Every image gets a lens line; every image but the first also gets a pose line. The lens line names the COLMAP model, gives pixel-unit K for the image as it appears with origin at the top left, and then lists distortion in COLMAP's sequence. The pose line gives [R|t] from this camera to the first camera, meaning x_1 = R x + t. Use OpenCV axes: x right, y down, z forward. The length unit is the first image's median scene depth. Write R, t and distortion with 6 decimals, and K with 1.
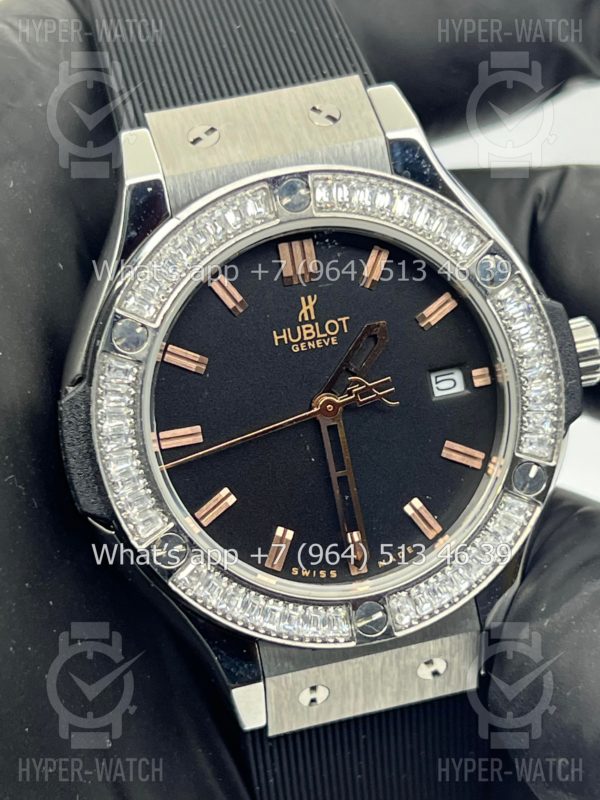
lens RADIAL K [[1960.4, 0, 303.1], [0, 1960.4, 401.6], [0, 0, 1]] dist [0.307781, 0.000000]
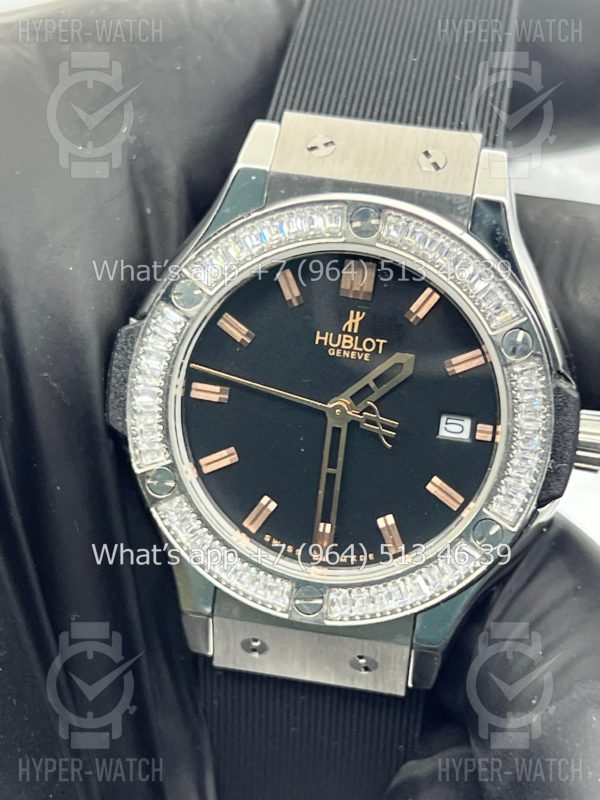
lens RADIAL K [[1960.4, 0, 298.8], [0, 1960.4, 400.3], [0, 0, 1]] dist [0.307781, 0.000000]
pose [[0.907057, 0.335063, -0.254913, 0.273673], [-0.322444, 0.942196, 0.091090, -0.097061], [0.270699, -0.000429, 0.962664, -0.082512]]
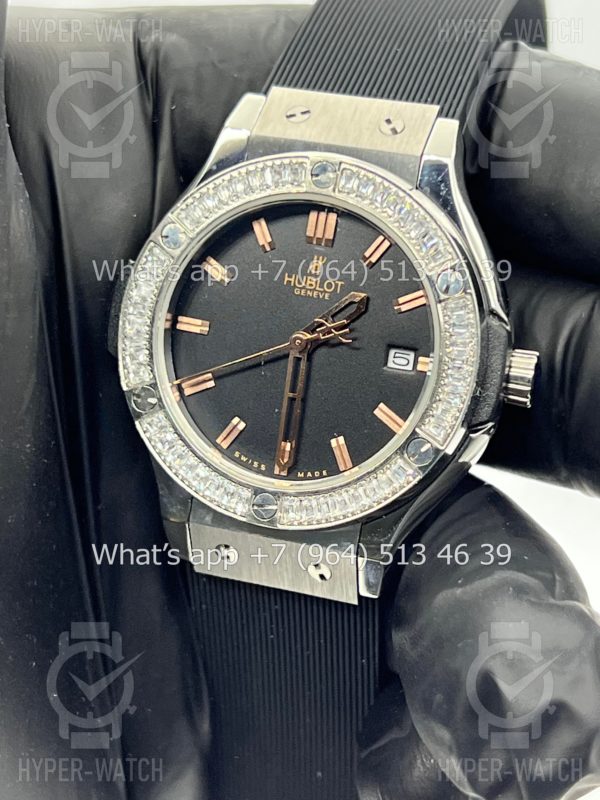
lens RADIAL K [[1960.4, 0, 295.2], [0, 1960.4, 396.2], [0, 0, 1]] dist [0.307781, 0.000000]
pose [[0.838894, 0.344592, -0.421324, 0.556442], [-0.347211, 0.934916, 0.073319, -0.056690], [0.419168, 0.084781, 0.903942, -0.149122]]
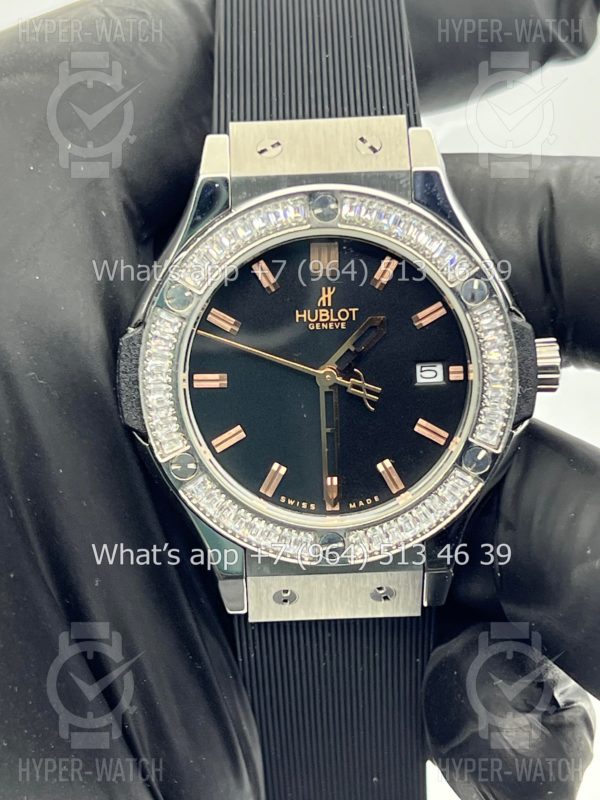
lens RADIAL K [[1960.4, 0, 303.3], [0, 1960.4, 401.3], [0, 0, 1]] dist [0.307781, 0.000000]
pose [[0.974632, 0.170429, -0.145075, 0.182359], [-0.162094, 0.984461, 0.067547, -0.064198], [0.154333, -0.042318, 0.987112, -0.250006]]
